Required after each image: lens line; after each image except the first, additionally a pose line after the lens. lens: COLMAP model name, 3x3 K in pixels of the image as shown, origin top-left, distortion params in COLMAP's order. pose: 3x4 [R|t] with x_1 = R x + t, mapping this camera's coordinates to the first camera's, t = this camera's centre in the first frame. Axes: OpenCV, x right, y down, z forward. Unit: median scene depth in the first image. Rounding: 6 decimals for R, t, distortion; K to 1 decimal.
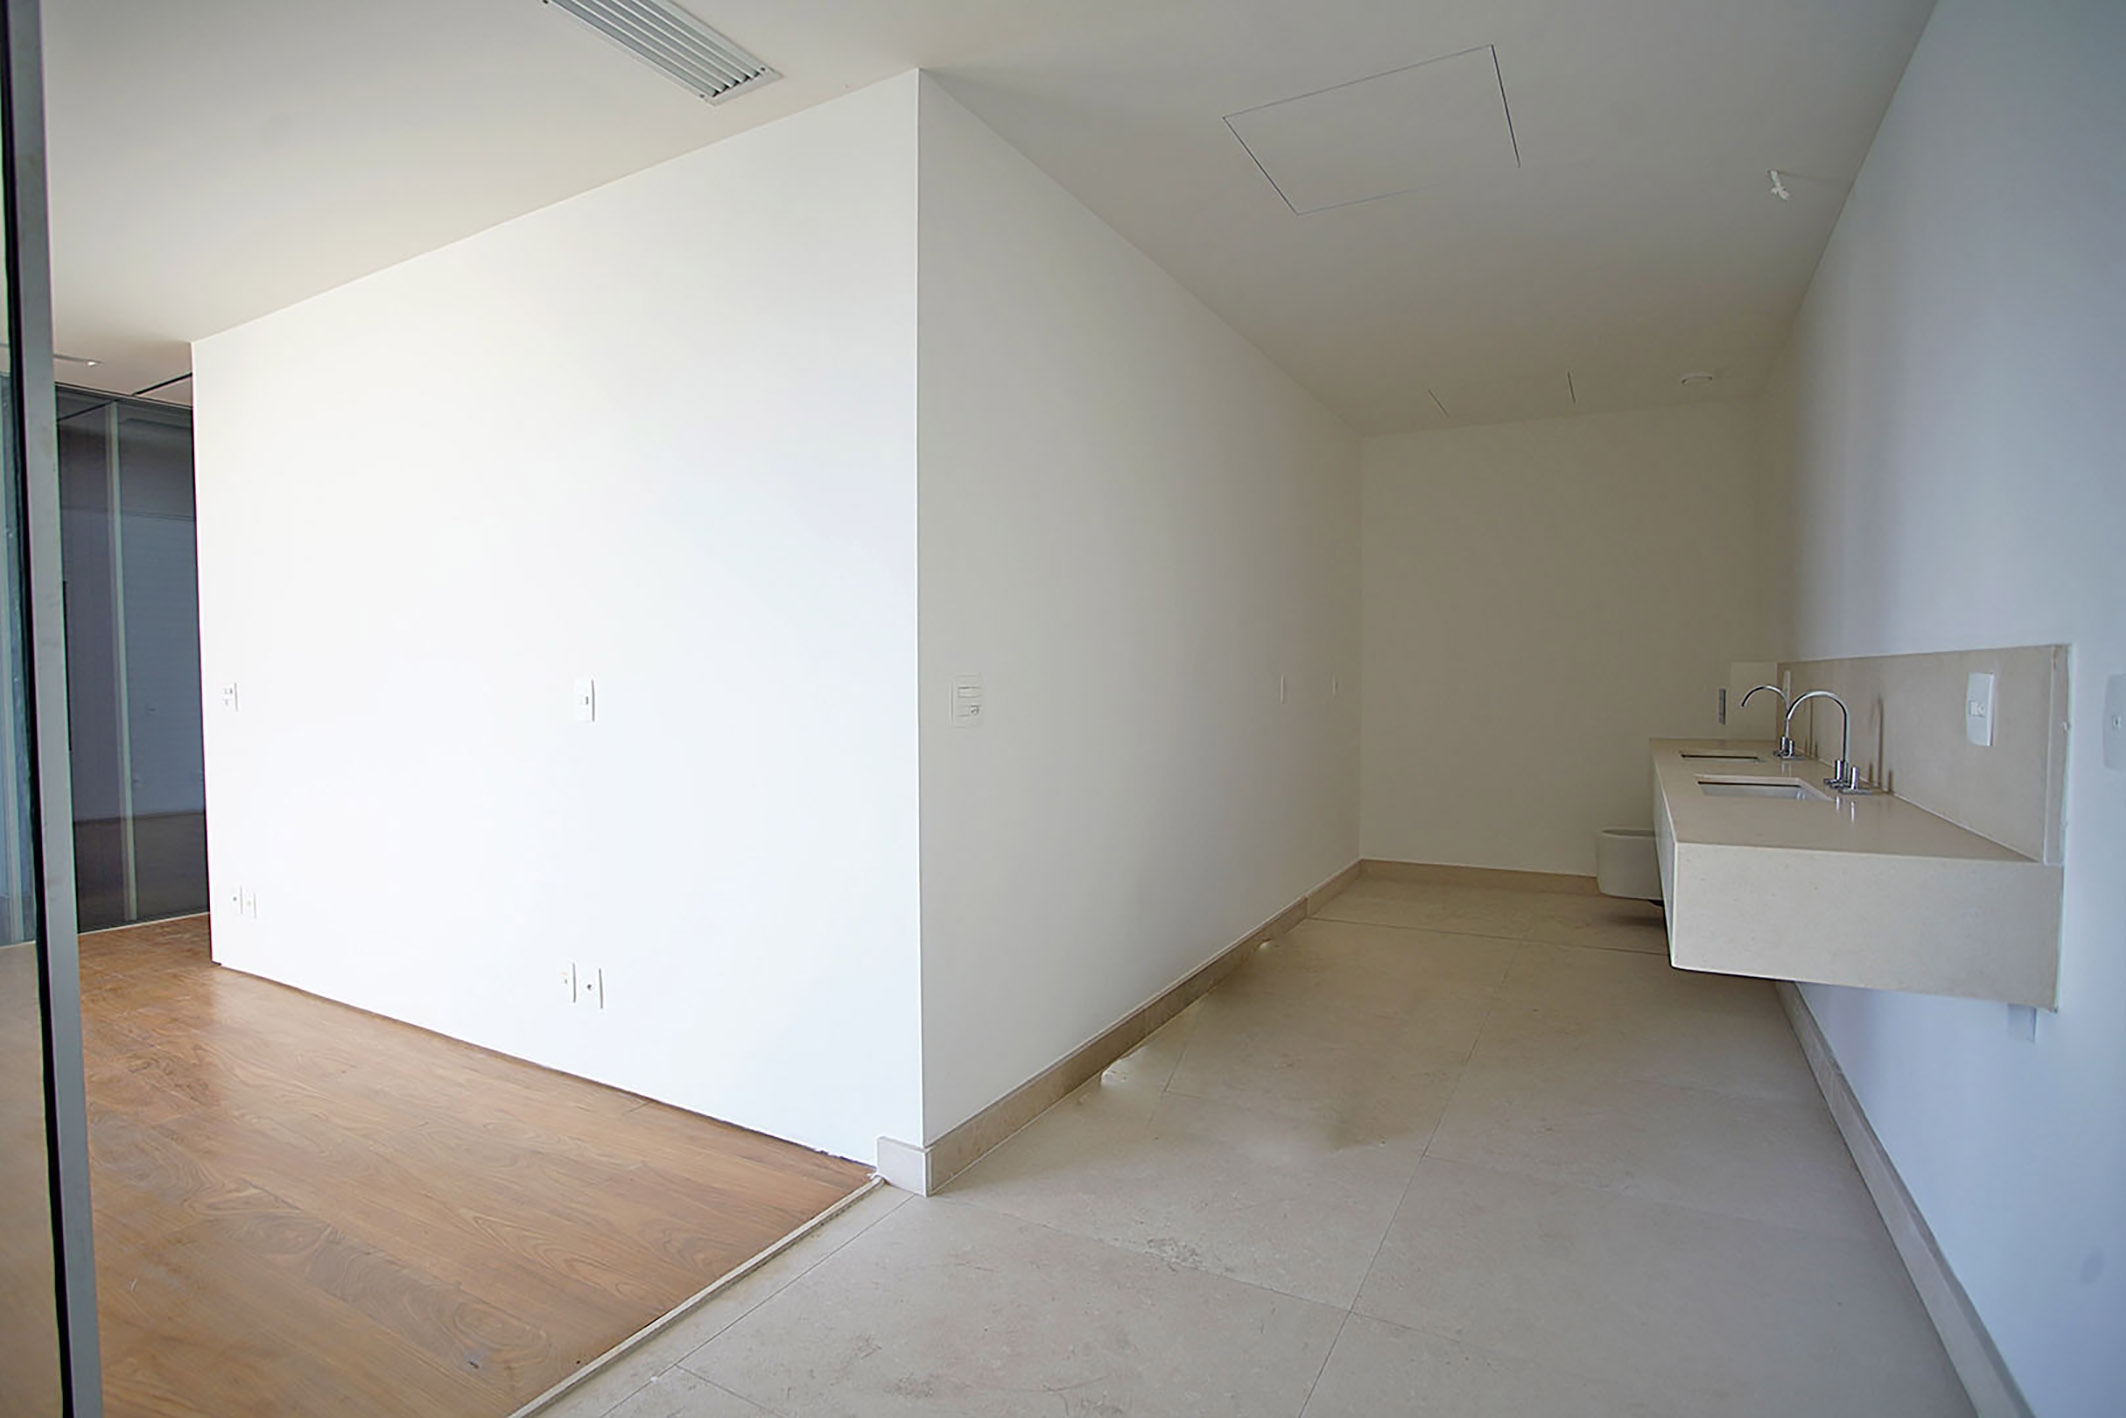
lens RADIAL K [[1045.6, 0, 1059.8], [0, 1045.6, 721.0], [0, 0, 1]] dist [-0.062732, 0.026775]
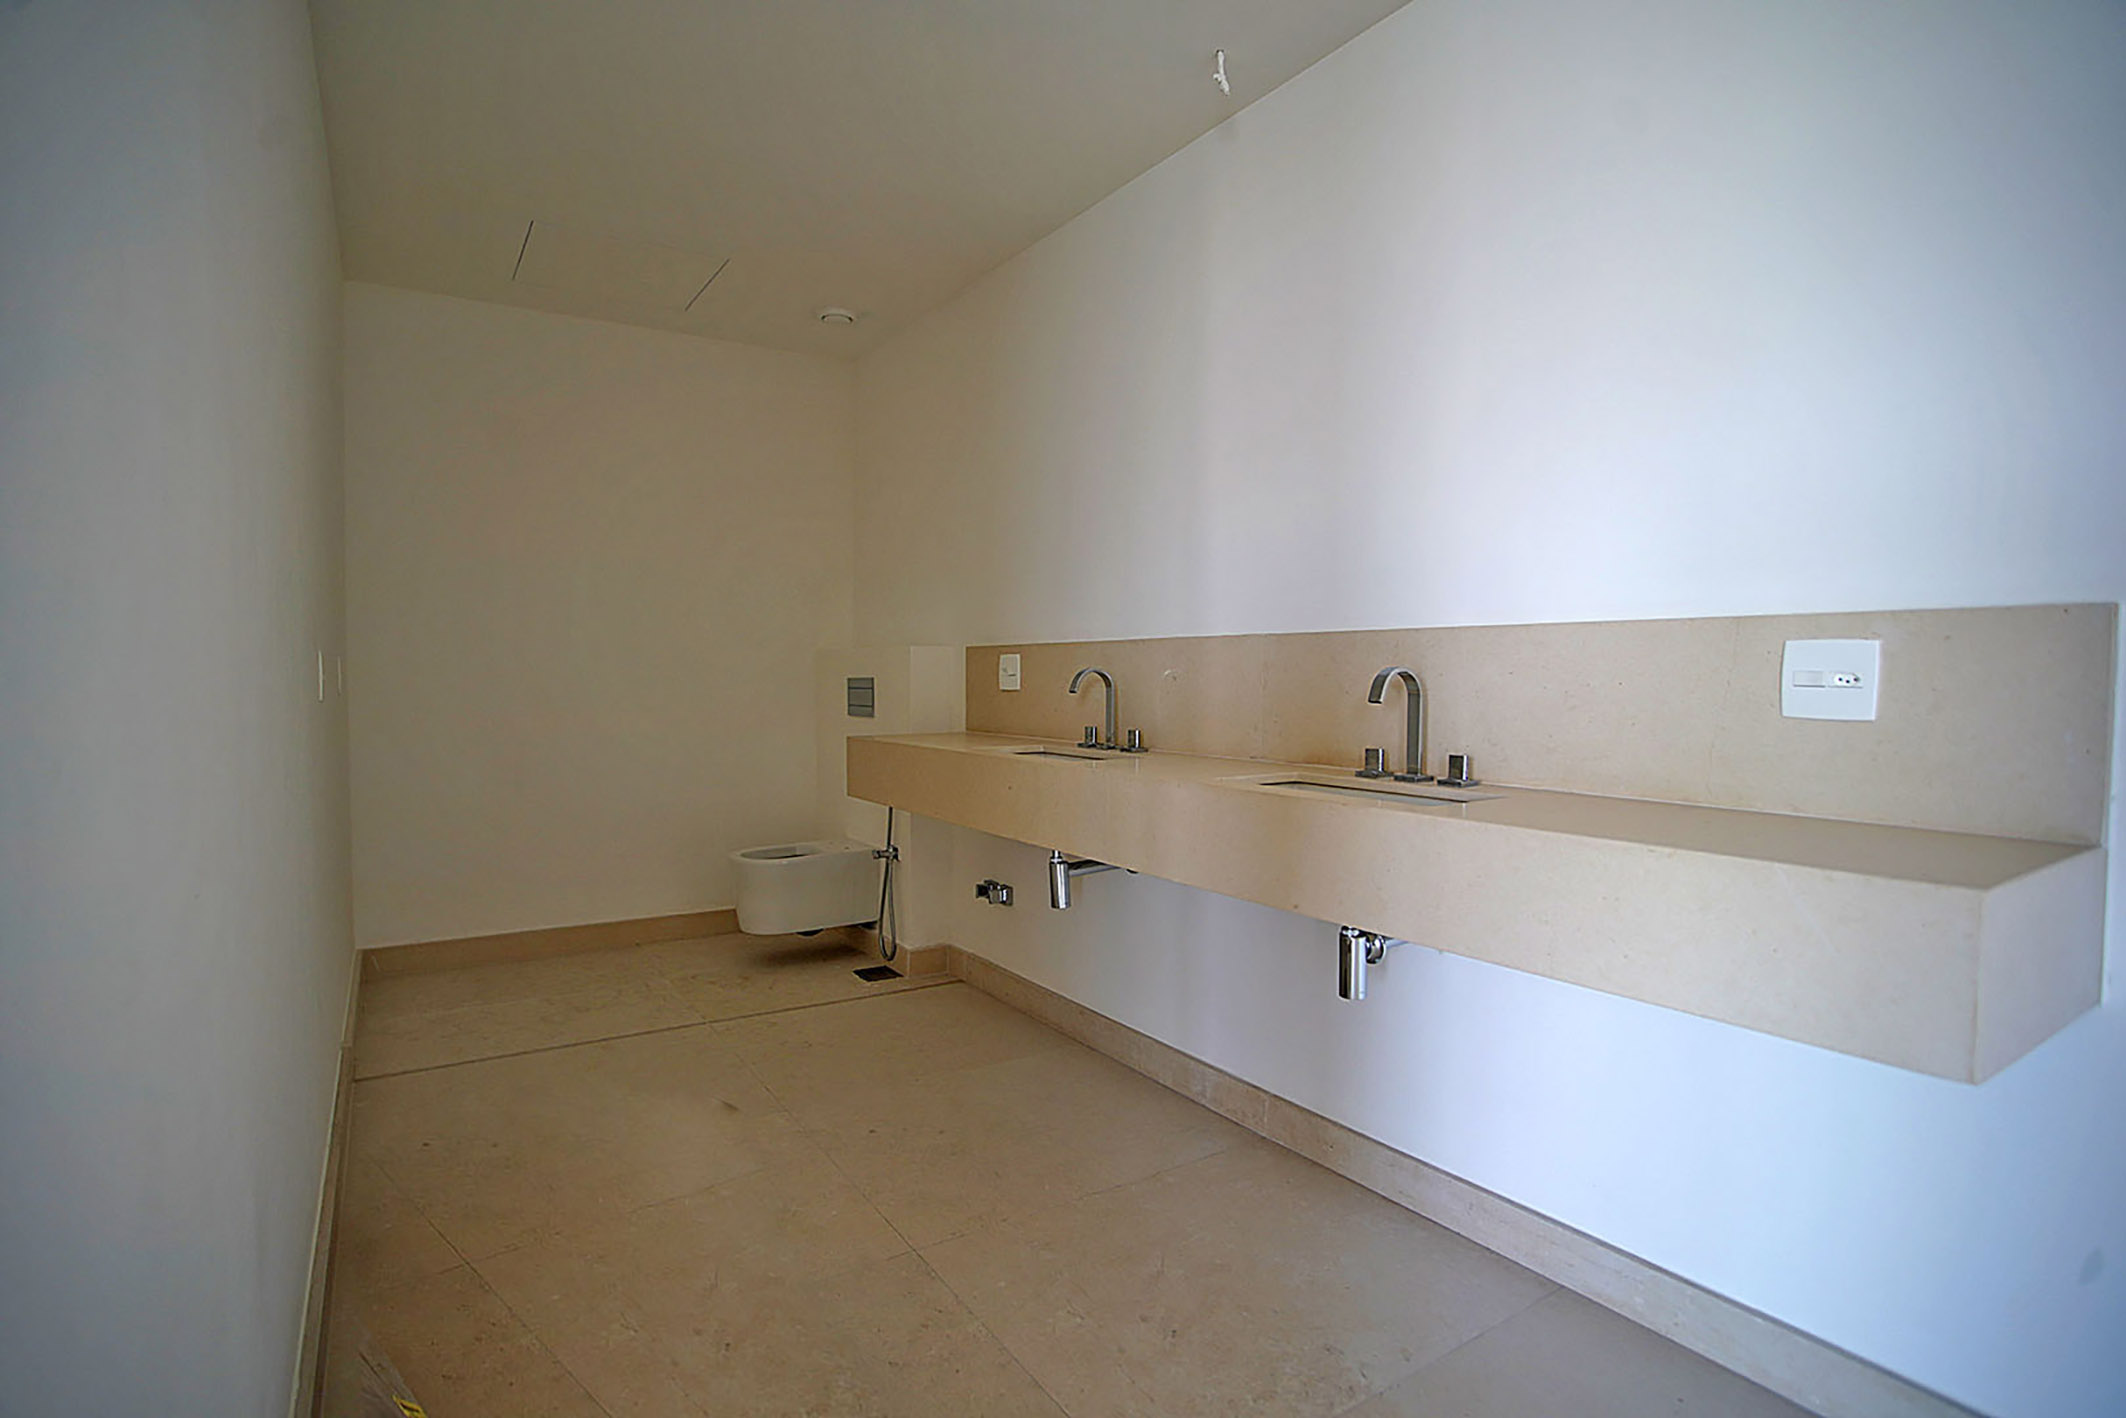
lens RADIAL K [[1045.6, 0, 1059.8], [0, 1045.6, 721.0], [0, 0, 1]] dist [-0.062732, 0.026775]
pose [[0.461089, -0.032118, 0.886772, -0.126858], [0.031930, 0.999298, 0.019591, -0.009184], [-0.886779, 0.019281, 0.461791, 0.737134]]
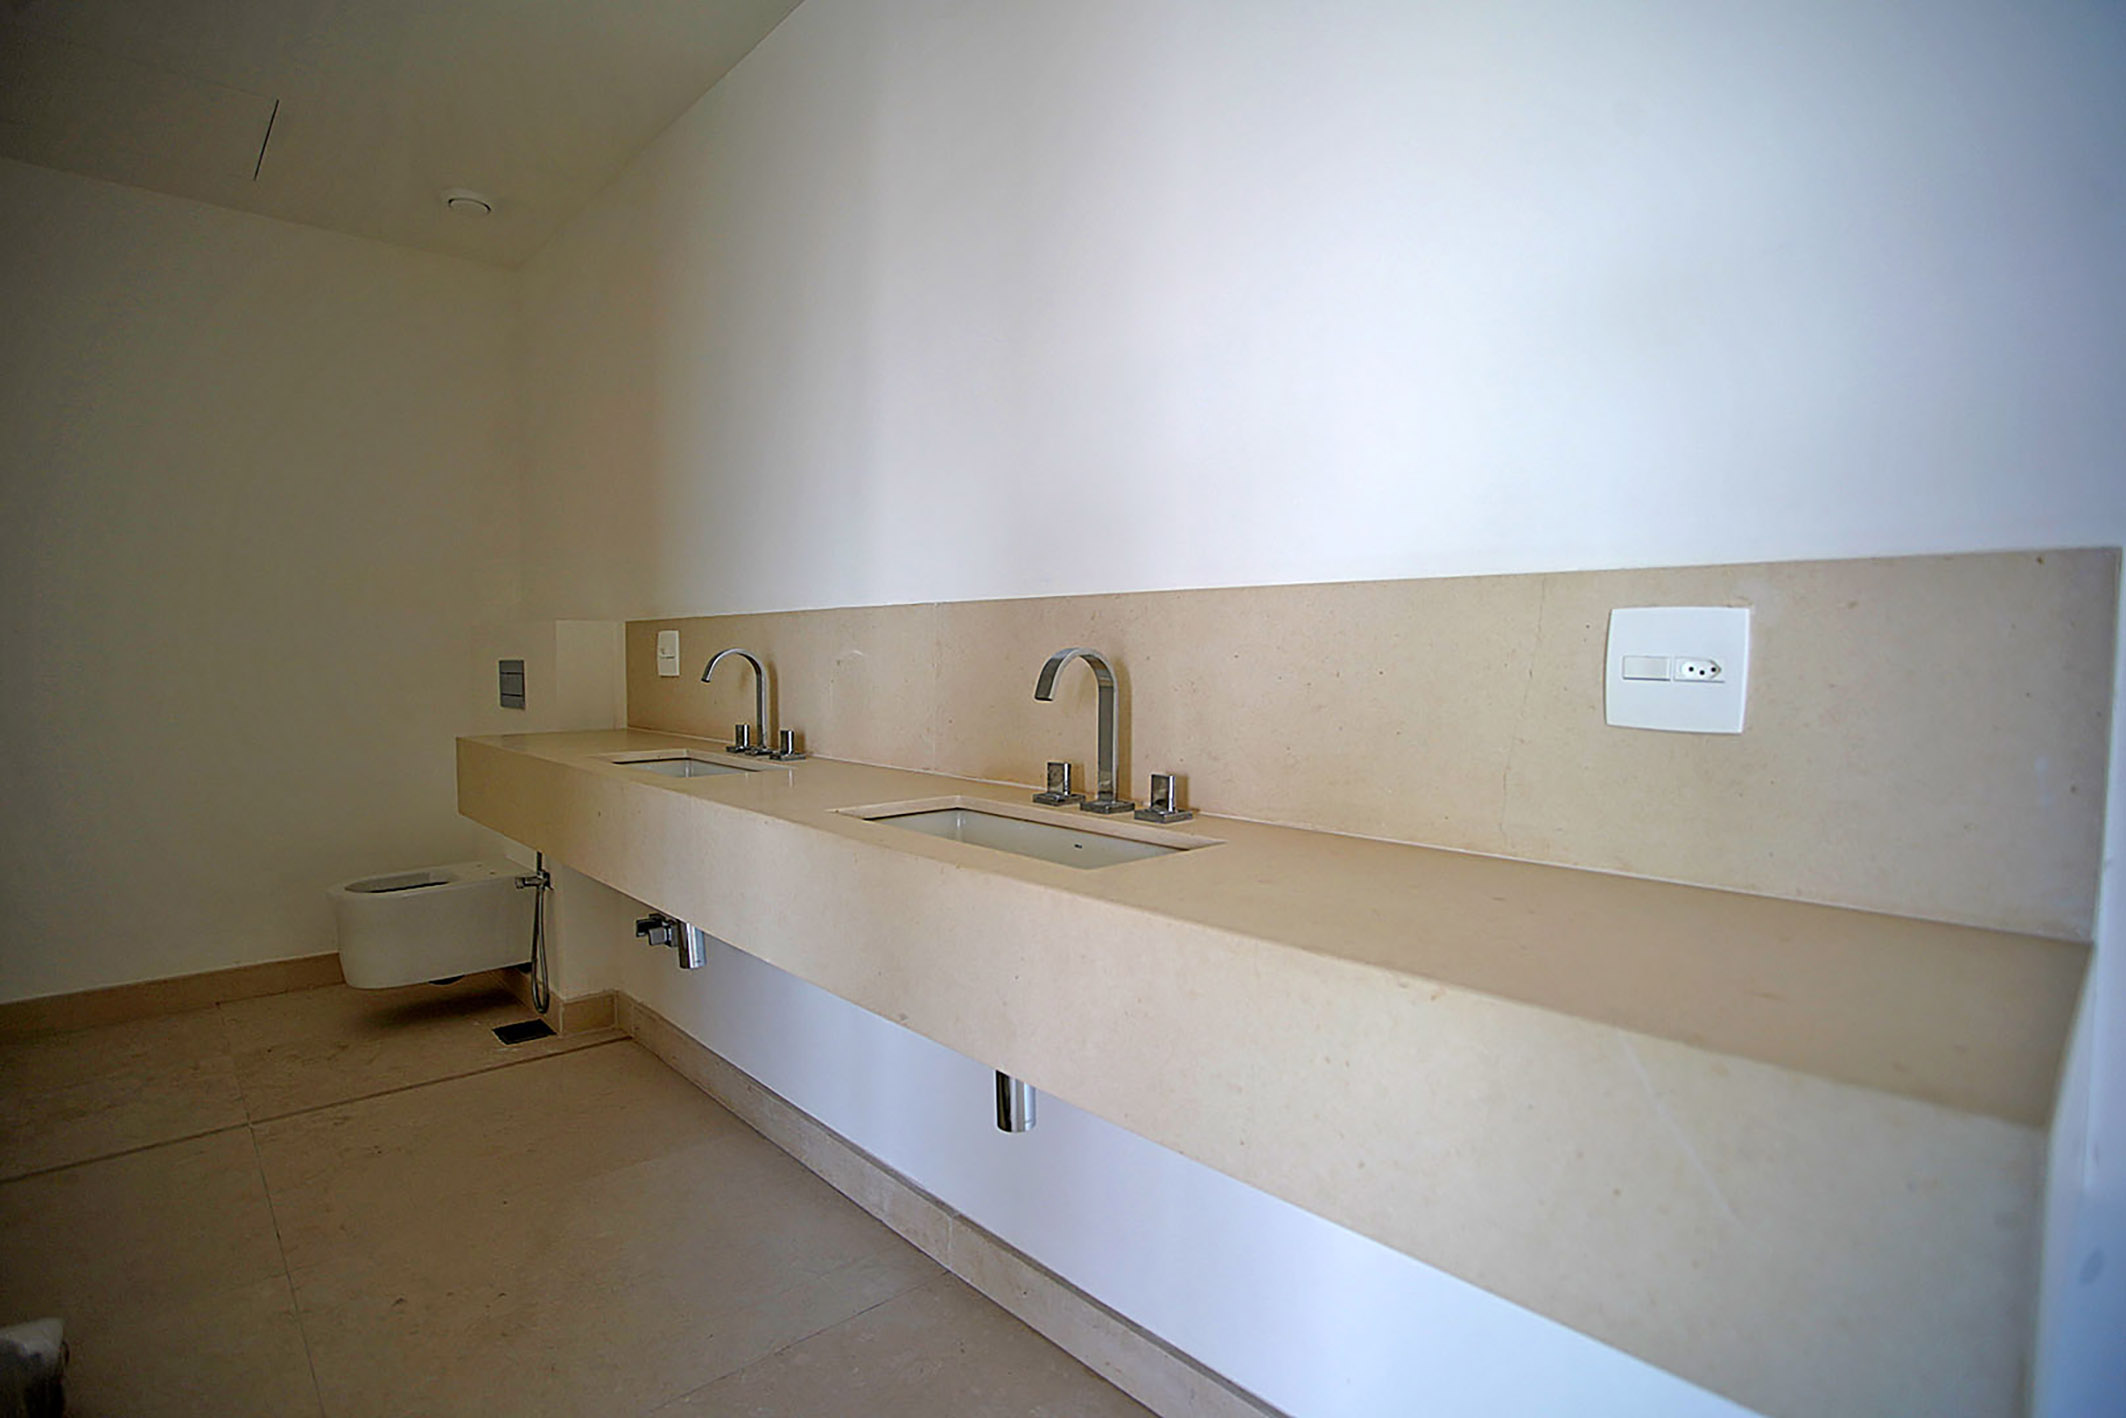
lens RADIAL K [[1062.2, 0, 1036.5], [0, 1062.2, 716.8], [0, 0, 1]] dist [-0.057587, 0.023467]
pose [[0.325574, -0.051375, 0.944120, 0.137250], [0.036312, 0.998465, 0.041810, -0.014368], [-0.944819, 0.020671, 0.326940, 0.713969]]
